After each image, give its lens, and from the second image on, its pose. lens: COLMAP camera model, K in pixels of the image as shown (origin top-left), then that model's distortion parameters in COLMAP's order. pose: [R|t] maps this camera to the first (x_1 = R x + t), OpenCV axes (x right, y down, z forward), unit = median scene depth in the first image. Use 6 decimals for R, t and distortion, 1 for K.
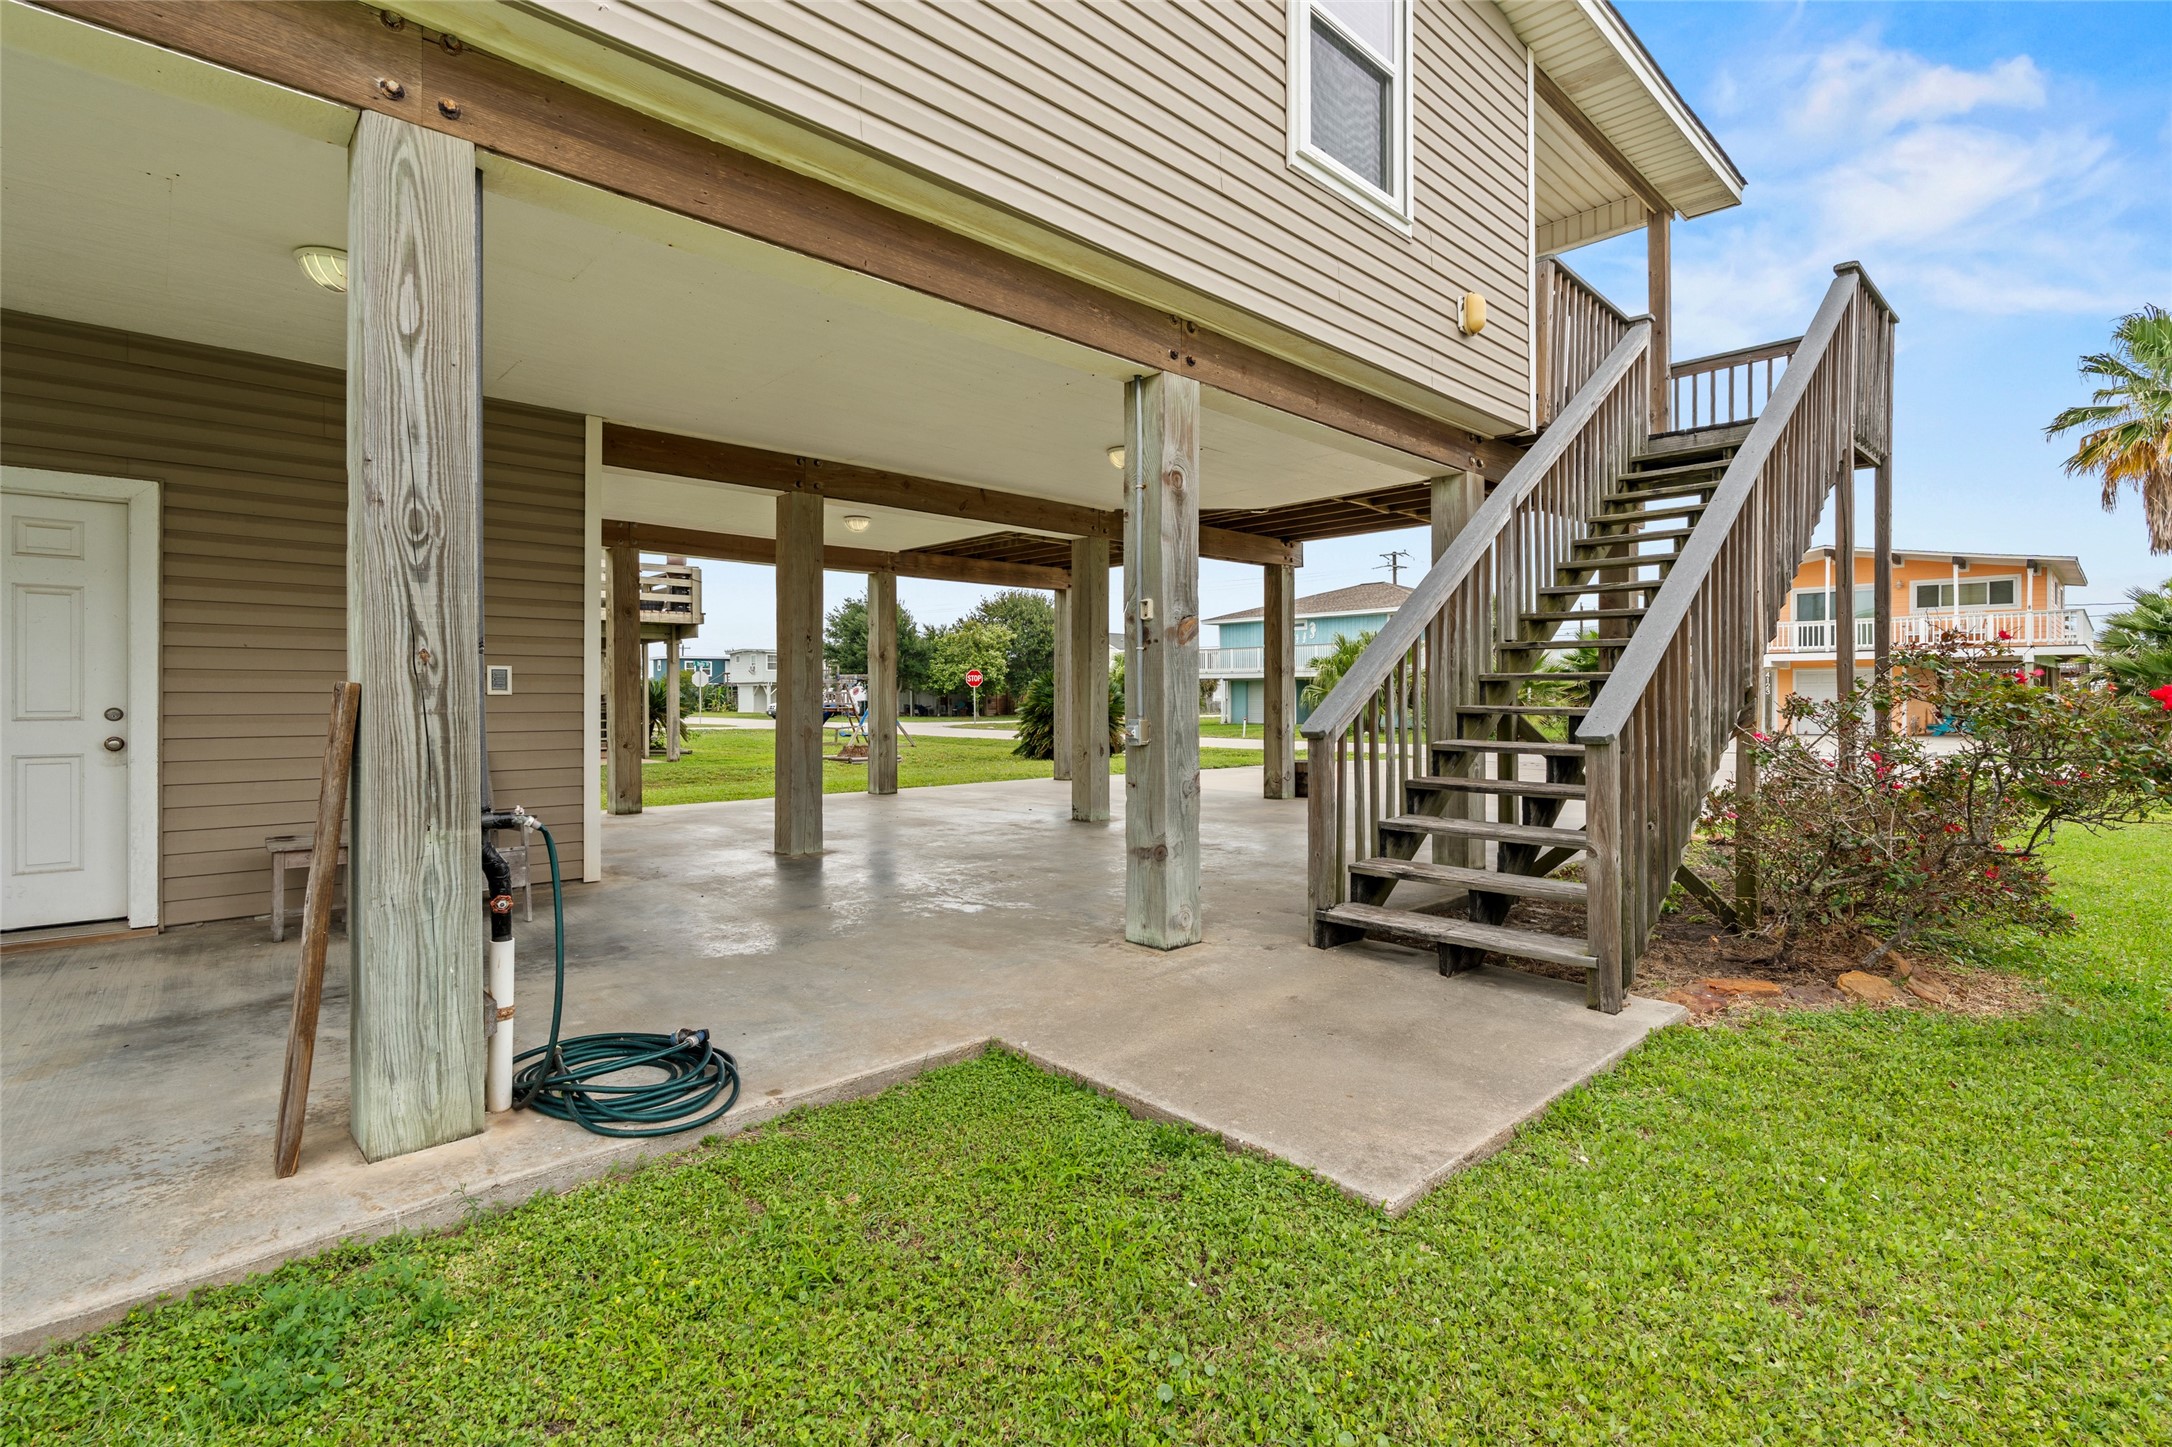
lens RADIAL K [[982.1, 0, 1070.5], [0, 982.1, 710.9], [0, 0, 1]] dist [-0.011817, 0.003858]
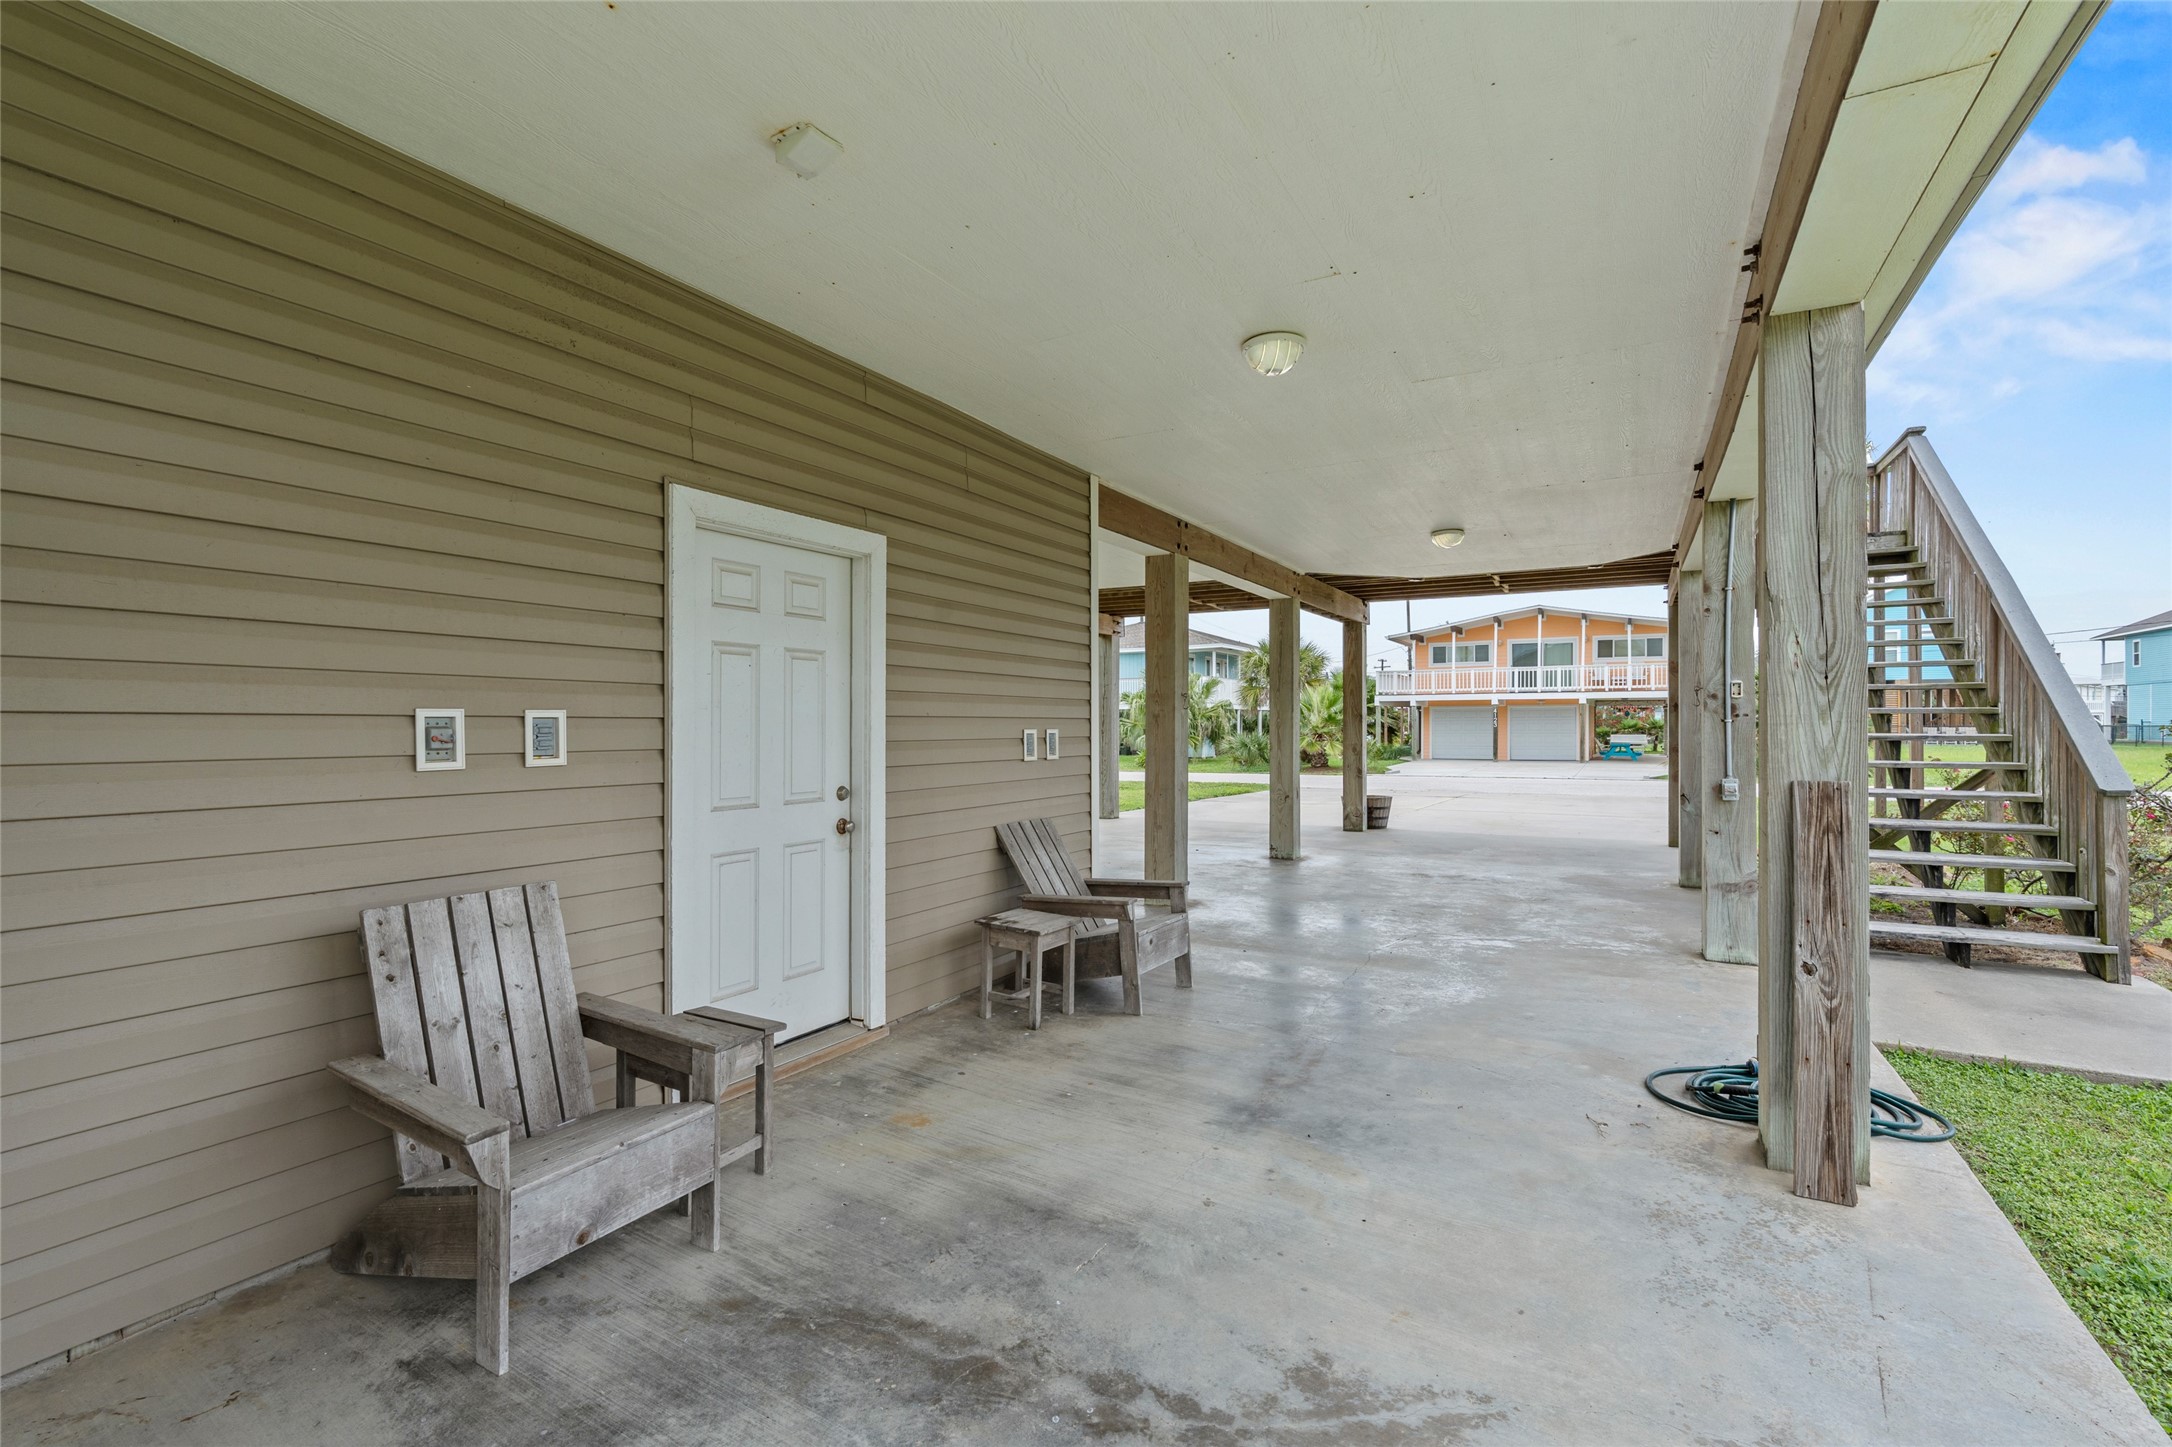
lens RADIAL K [[982.1, 0, 1071.1], [0, 982.1, 720.9], [0, 0, 1]] dist [-0.011817, 0.003858]
pose [[0.953307, 0.001199, 0.302000, -0.916859], [0.003849, 0.999863, -0.016120, -0.040660], [-0.301978, 0.016529, 0.953172, 0.067325]]
